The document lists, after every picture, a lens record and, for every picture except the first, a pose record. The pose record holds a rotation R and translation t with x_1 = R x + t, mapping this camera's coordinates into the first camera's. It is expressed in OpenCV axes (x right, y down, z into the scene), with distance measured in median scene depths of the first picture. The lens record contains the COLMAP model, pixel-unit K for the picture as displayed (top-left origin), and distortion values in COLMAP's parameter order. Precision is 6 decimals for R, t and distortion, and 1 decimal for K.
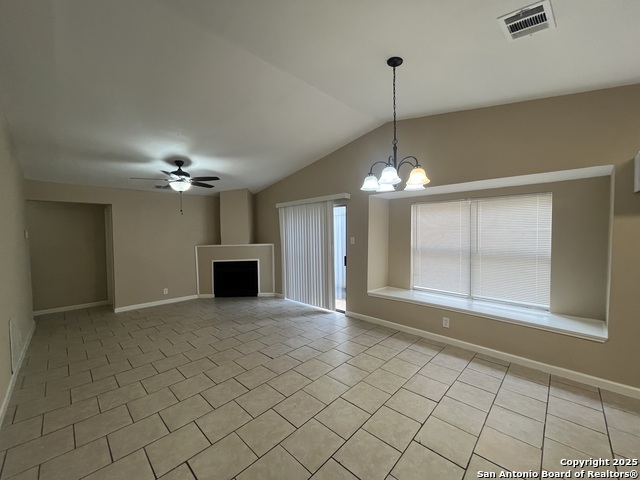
lens RADIAL K [[257.2, 0, 319.3], [0, 257.2, 239.6], [0, 0, 1]] dist [-0.002391, -0.000743]
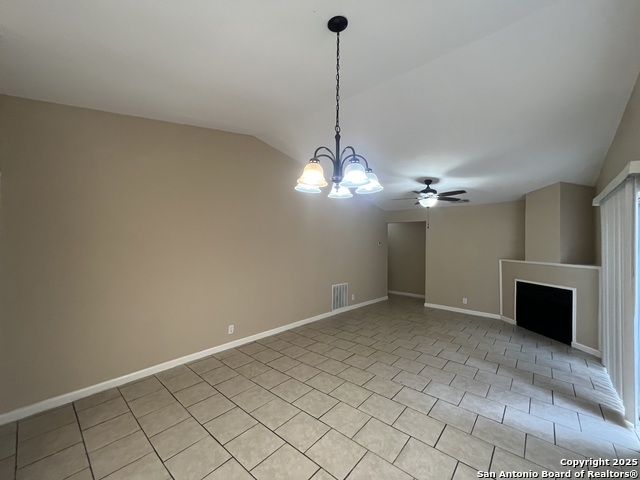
lens RADIAL K [[257.2, 0, 319.5], [0, 257.2, 240.1], [0, 0, 1]] dist [-0.002391, -0.000743]
pose [[0.054396, 0.007376, -0.998492, 0.472879], [-0.039608, 0.999202, 0.005224, -0.029330], [0.997734, 0.039264, 0.054645, 0.421620]]
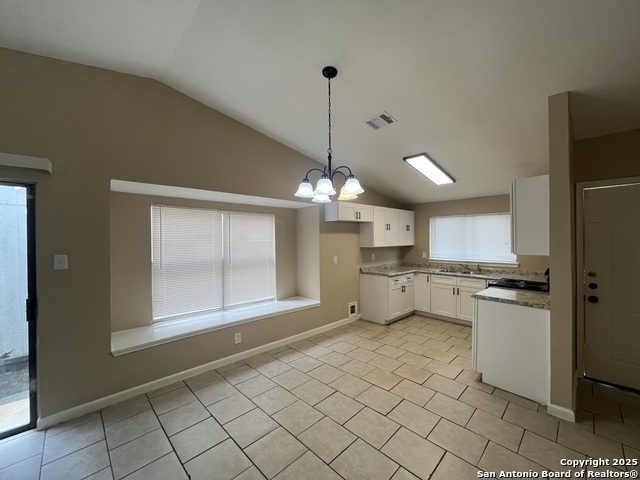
lens RADIAL K [[257.2, 0, 319.1], [0, 257.2, 240.0], [0, 0, 1]] dist [-0.002391, -0.000743]
pose [[0.031904, 0.008304, 0.999456, -0.319528], [0.037459, 0.999253, -0.009498, -0.014158], [-0.998789, 0.037741, 0.031569, 0.469338]]
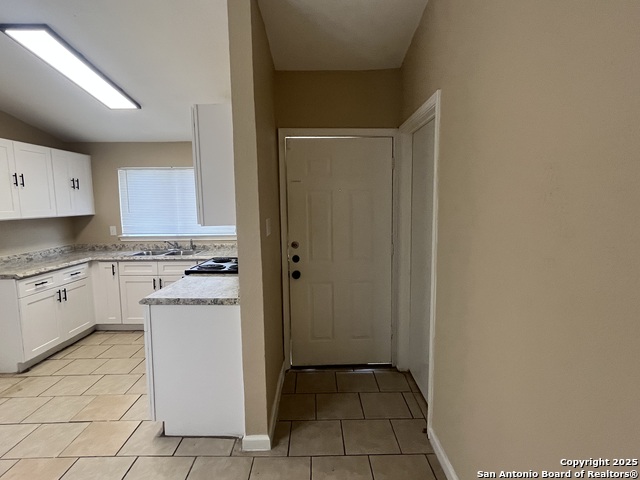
lens RADIAL K [[340.7, 0, 318.1], [0, 340.7, 239.2], [0, 0, 1]] dist [0.001235, -0.000160]
pose [[-0.702884, -0.056996, 0.709018, -0.199849], [0.043532, 0.991469, 0.122858, -0.005480], [-0.709972, 0.117220, -0.694406, 0.283717]]
